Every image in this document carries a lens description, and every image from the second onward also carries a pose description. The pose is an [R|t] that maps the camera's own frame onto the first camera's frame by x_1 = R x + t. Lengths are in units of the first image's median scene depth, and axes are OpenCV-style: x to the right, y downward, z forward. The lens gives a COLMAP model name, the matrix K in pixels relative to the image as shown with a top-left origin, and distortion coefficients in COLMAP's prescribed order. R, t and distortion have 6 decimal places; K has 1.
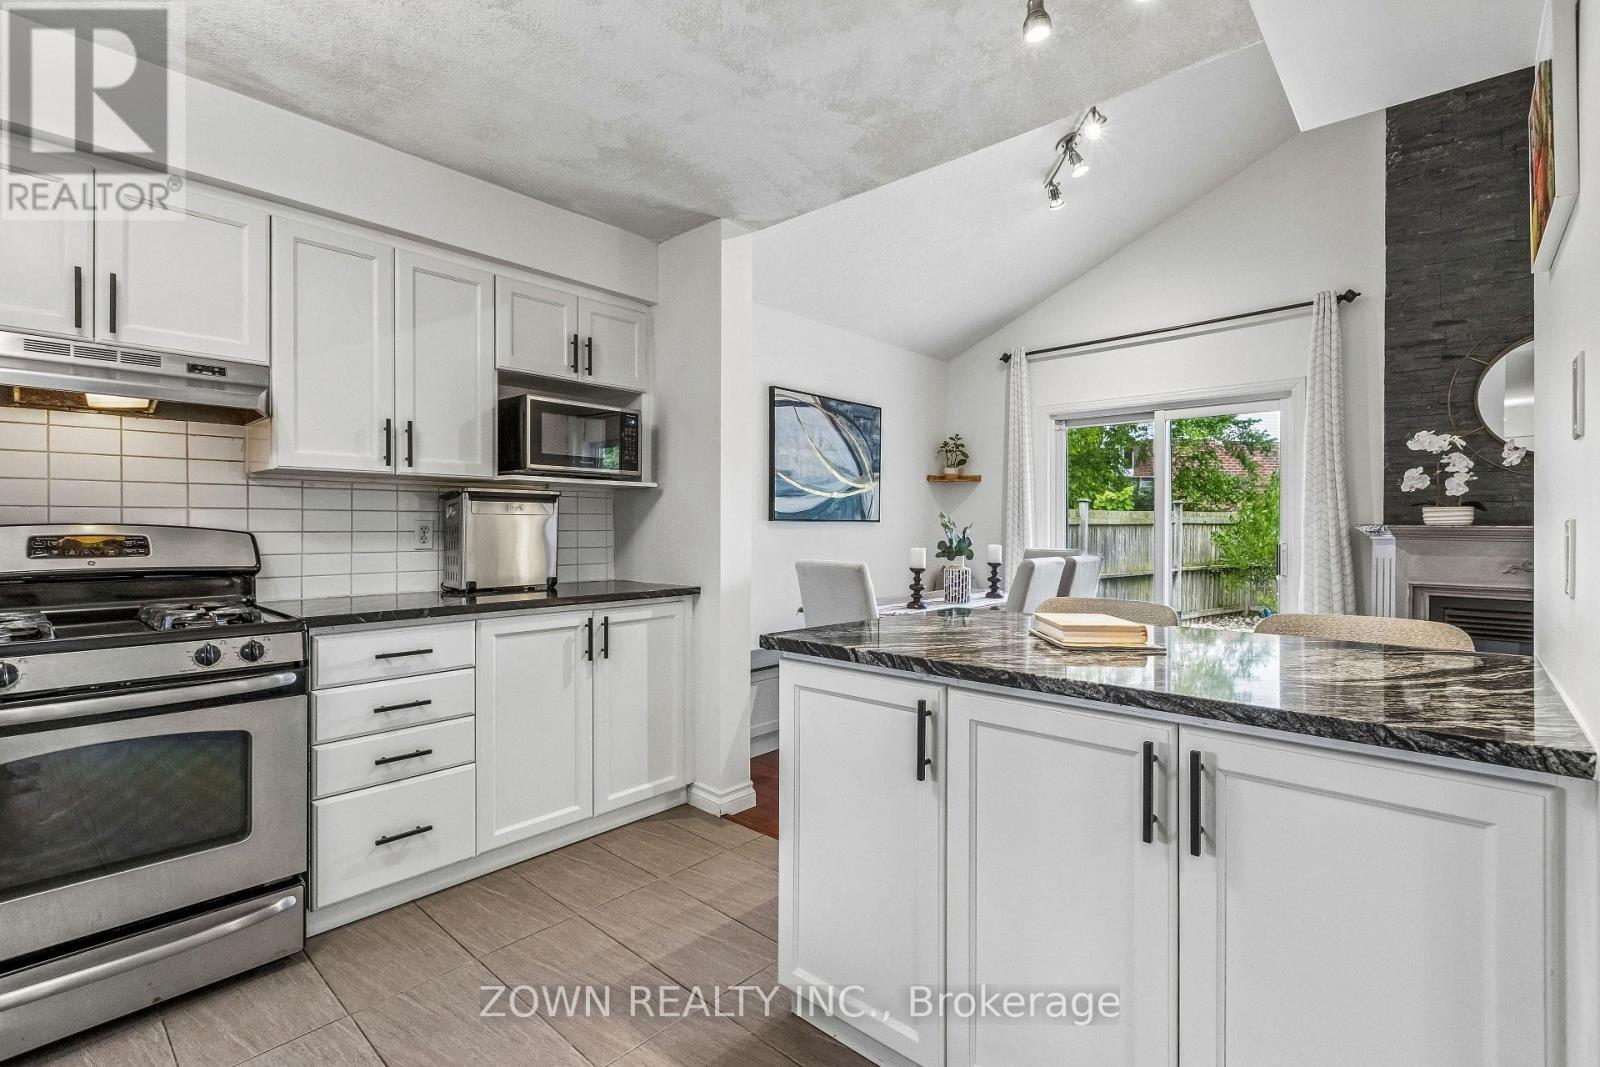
lens RADIAL K [[734.4, 0, 808.6], [0, 734.4, 524.7], [0, 0, 1]] dist [0.002476, 0.001497]
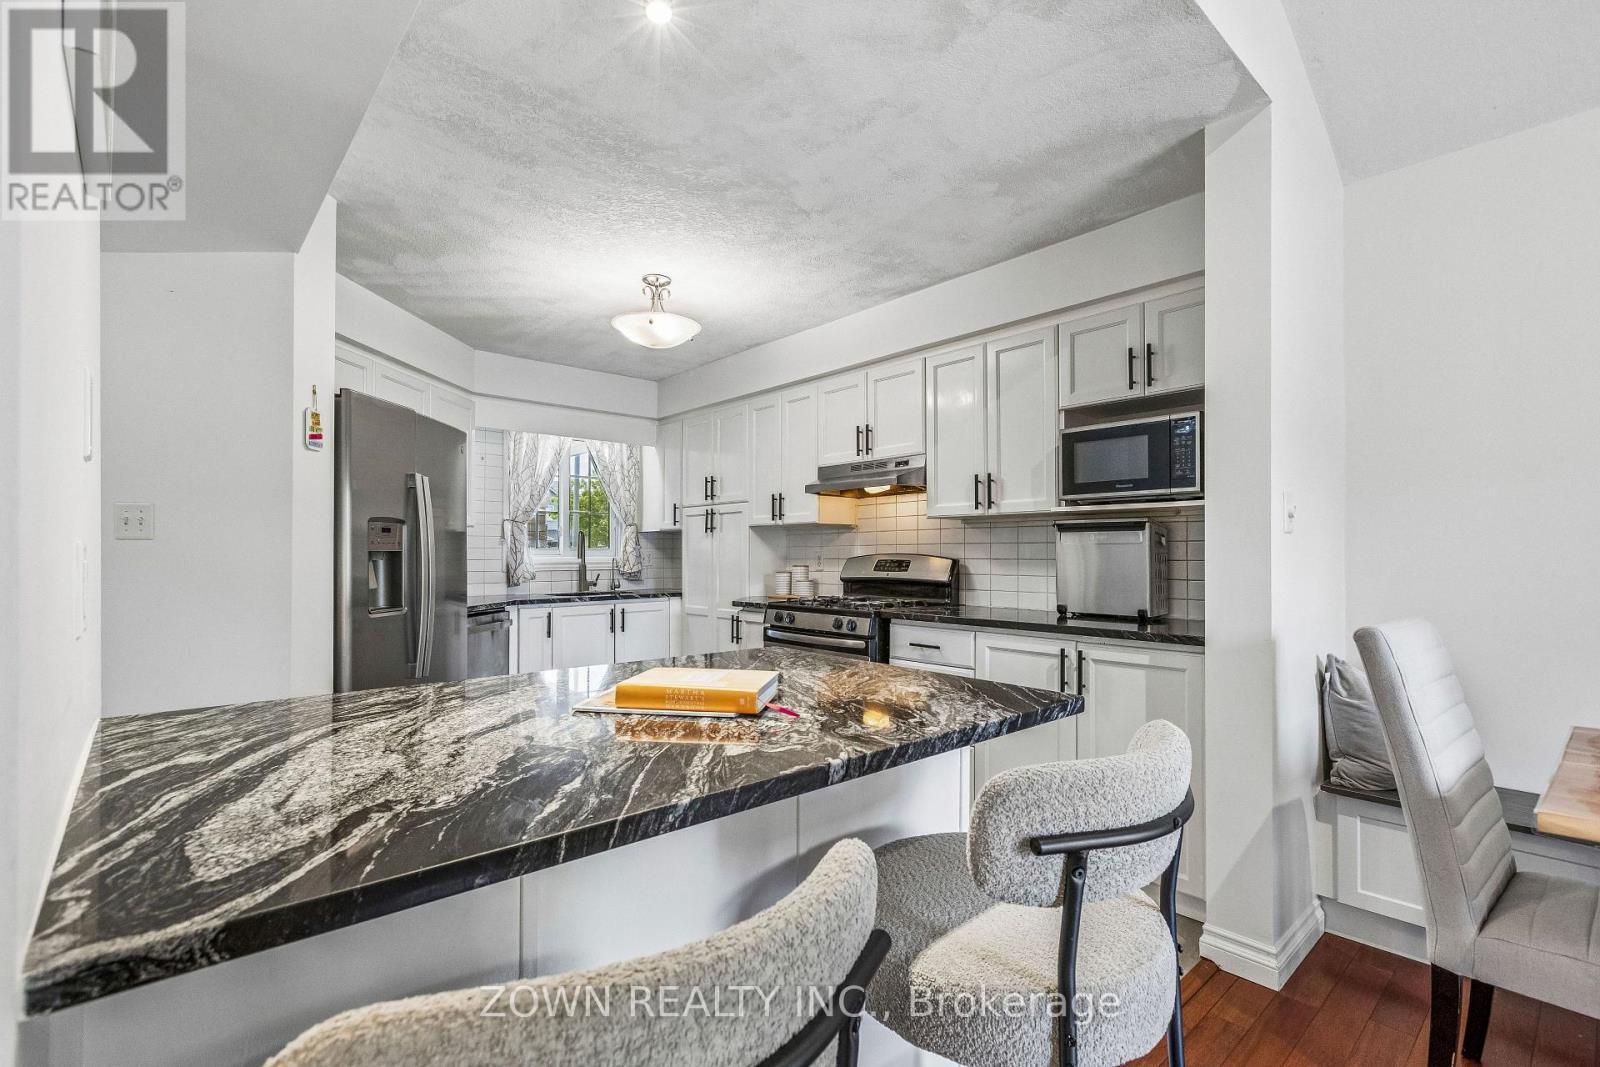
lens RADIAL K [[734.4, 0, 801.8], [0, 734.4, 542.5], [0, 0, 1]] dist [0.002476, 0.001497]
pose [[-0.123714, -0.019410, -0.992128, 0.444640], [-0.000553, 0.999810, -0.019491, 0.003156], [0.992318, -0.001863, -0.123702, 0.481966]]
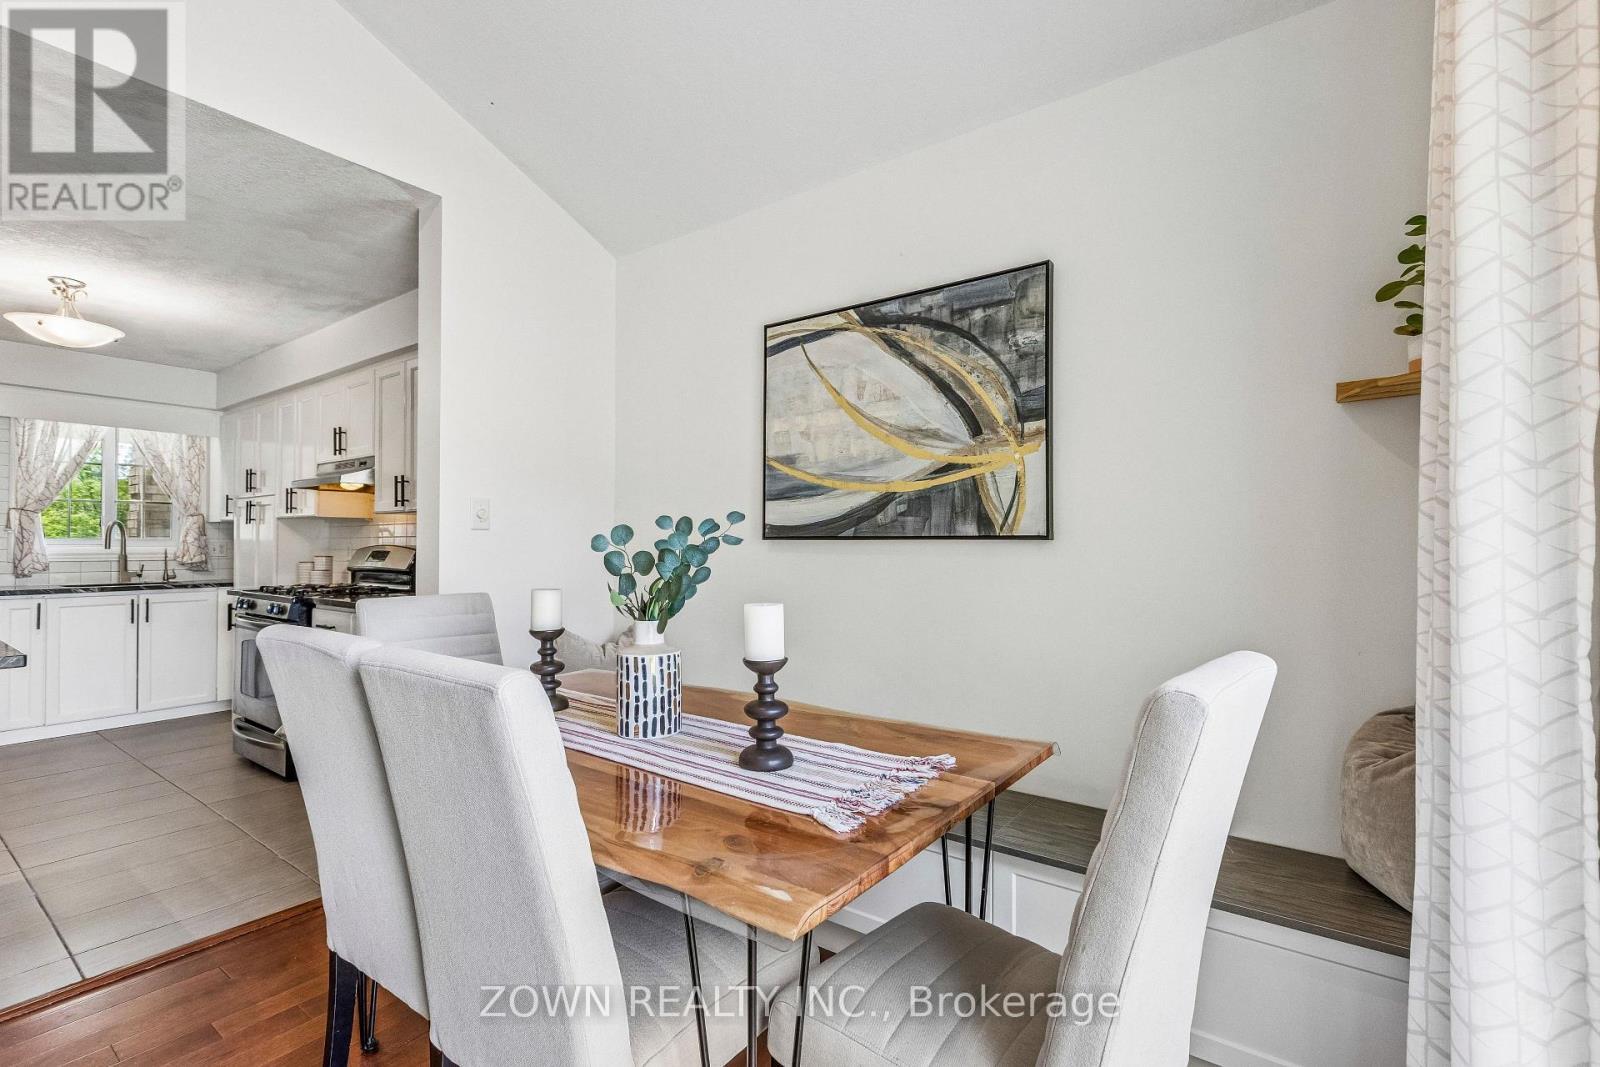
lens RADIAL K [[734.4, 0, 808.1], [0, 734.4, 531.3], [0, 0, 1]] dist [0.002476, 0.001497]
pose [[0.092271, -0.021837, -0.995494, 0.575655], [-0.002182, 0.999753, -0.022132, 0.001727], [0.995732, 0.004215, 0.092200, 0.968867]]
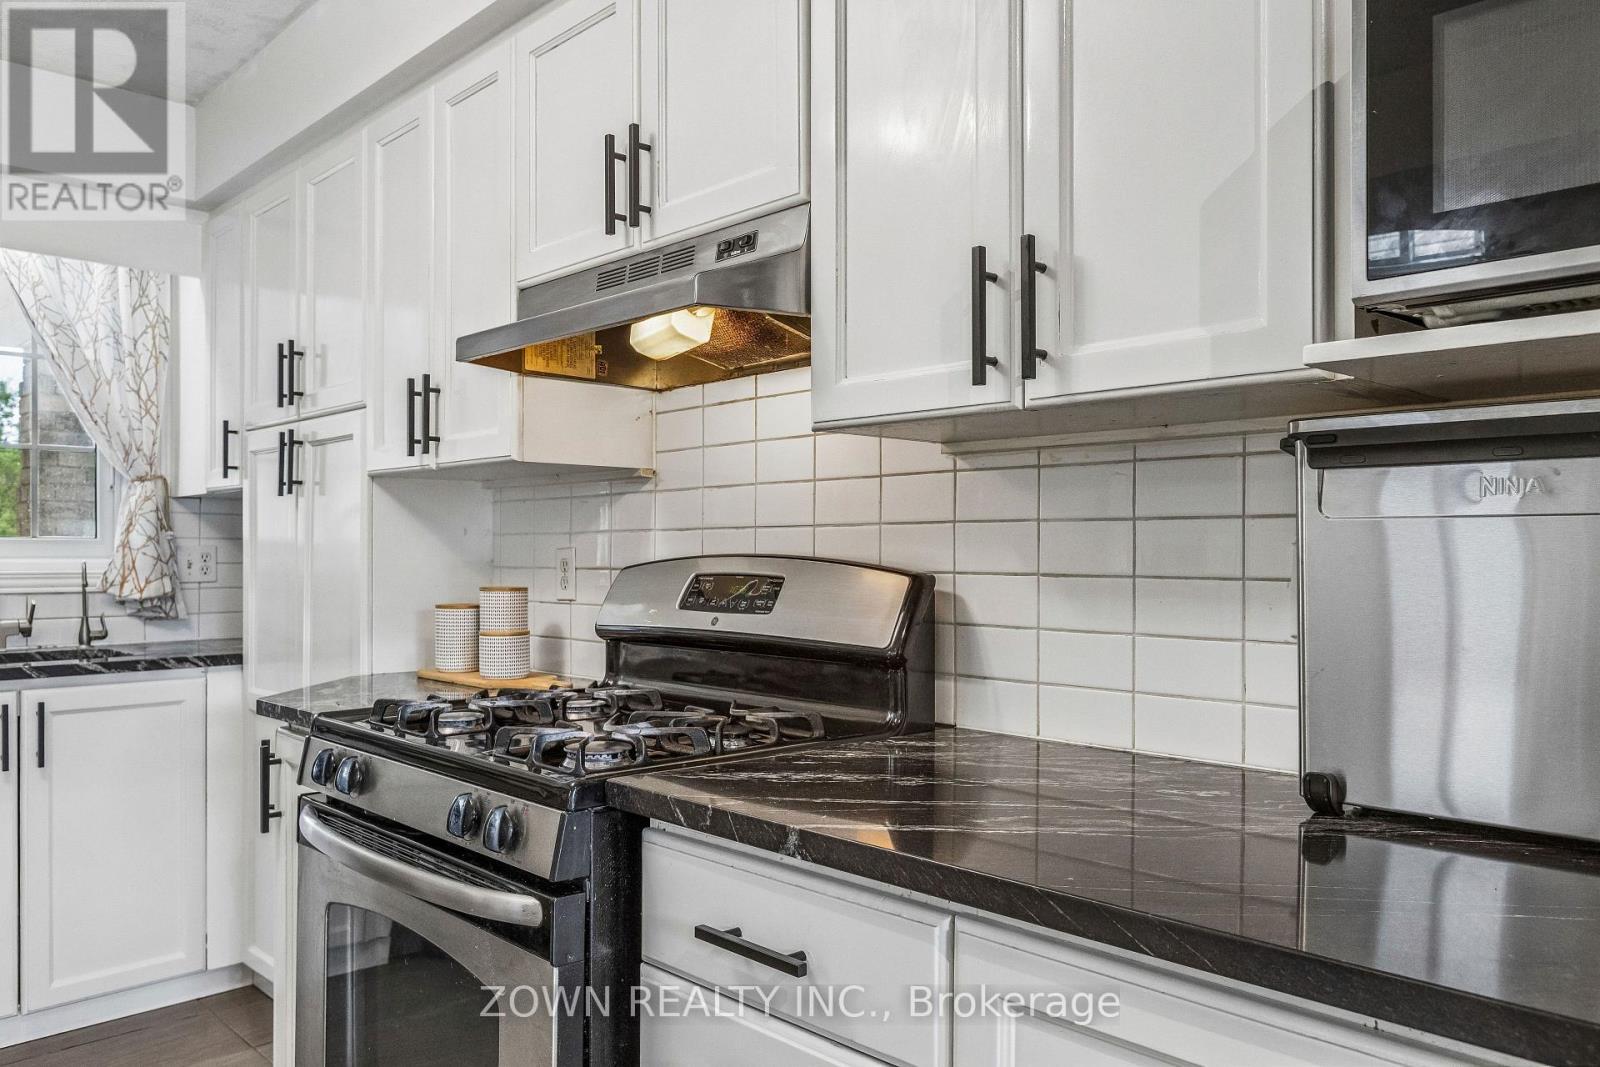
lens RADIAL K [[1197.4, 0, 794.4], [0, 1197.4, 541.1], [0, 0, 1]] dist [0.009991, -0.001844]
pose [[-0.090035, -0.011028, -0.995878, -0.008128], [-0.001493, 0.999939, -0.010938, -0.000916], [0.995937, 0.000502, -0.090046, 0.546835]]
